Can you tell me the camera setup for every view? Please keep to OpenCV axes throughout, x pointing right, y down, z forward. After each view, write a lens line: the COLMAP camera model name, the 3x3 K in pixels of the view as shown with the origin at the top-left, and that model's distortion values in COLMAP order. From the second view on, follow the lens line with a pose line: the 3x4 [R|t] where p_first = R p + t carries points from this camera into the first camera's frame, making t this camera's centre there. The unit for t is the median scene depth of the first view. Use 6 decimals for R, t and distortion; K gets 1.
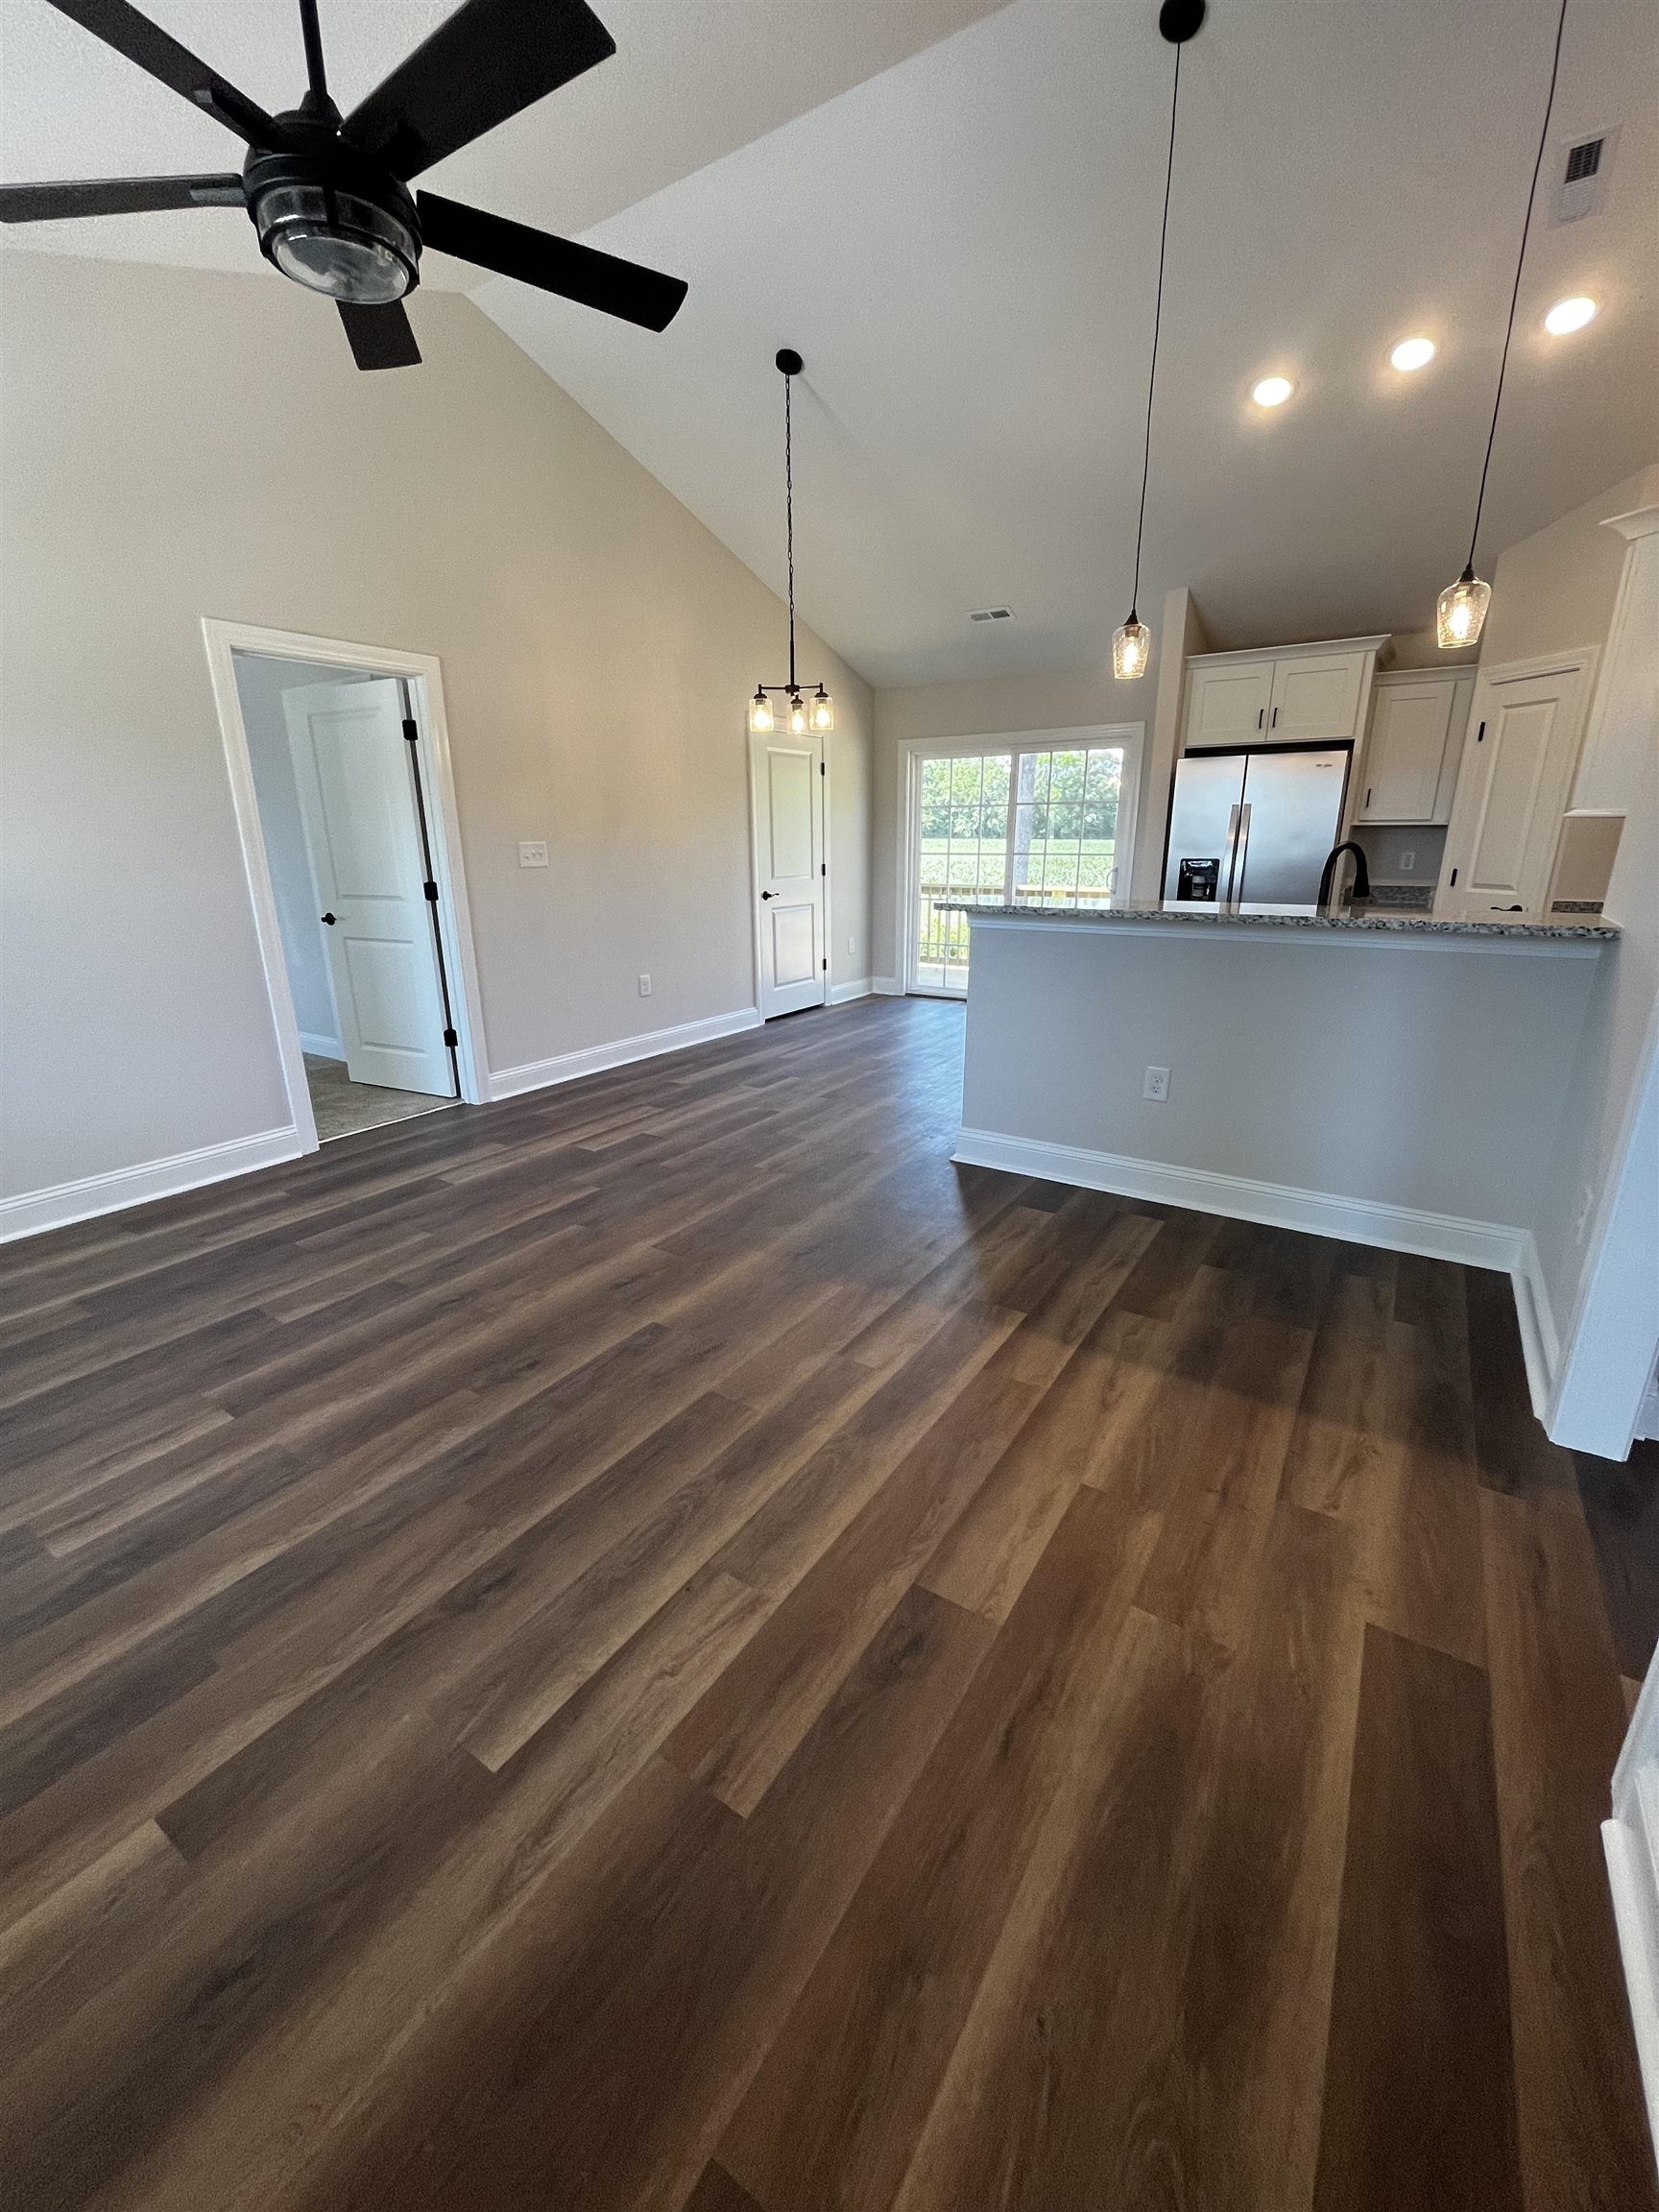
lens RADIAL K [[890.0, 0, 824.3], [0, 890.0, 1103.1], [0, 0, 1]] dist [-0.001062, 0.000129]
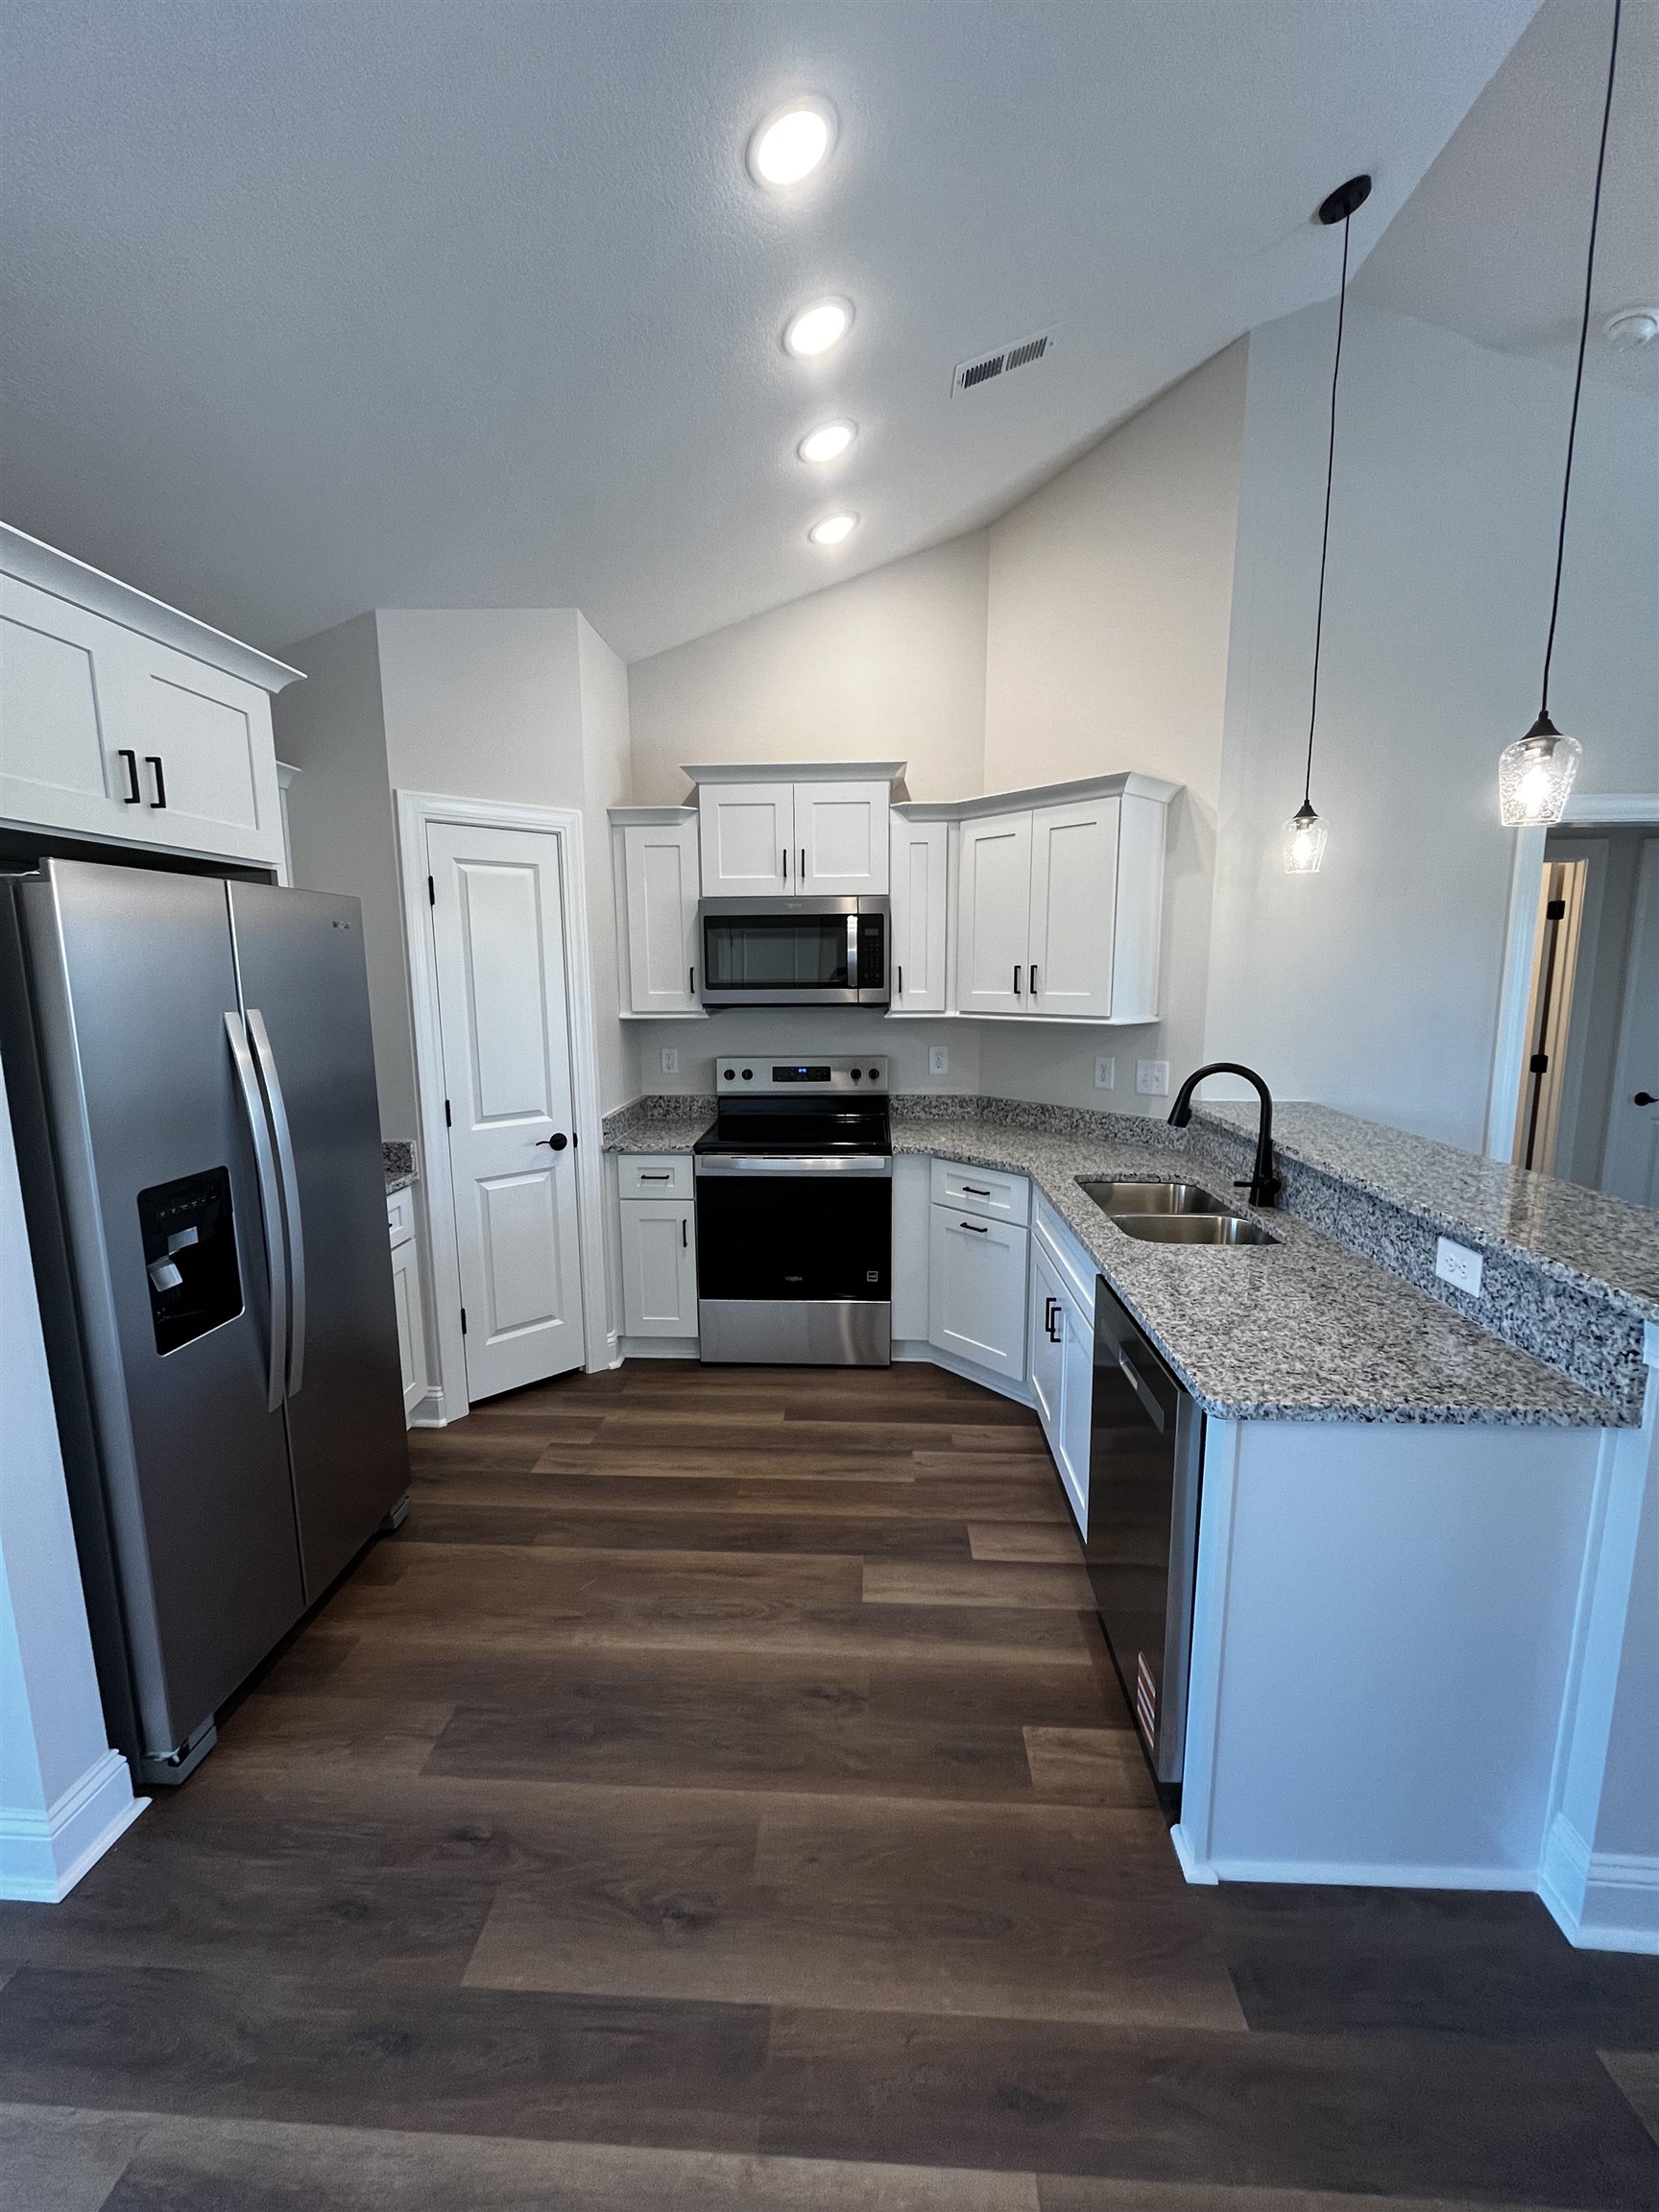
lens RADIAL K [[890.0, 0, 824.3], [0, 890.0, 1103.1], [0, 0, 1]] dist [-0.001062, 0.000129]
pose [[-0.504267, -0.120971, 0.855033, 0.041354], [0.260599, 0.922660, 0.284230, -0.370305], [-0.823288, 0.366148, -0.433742, 1.053412]]
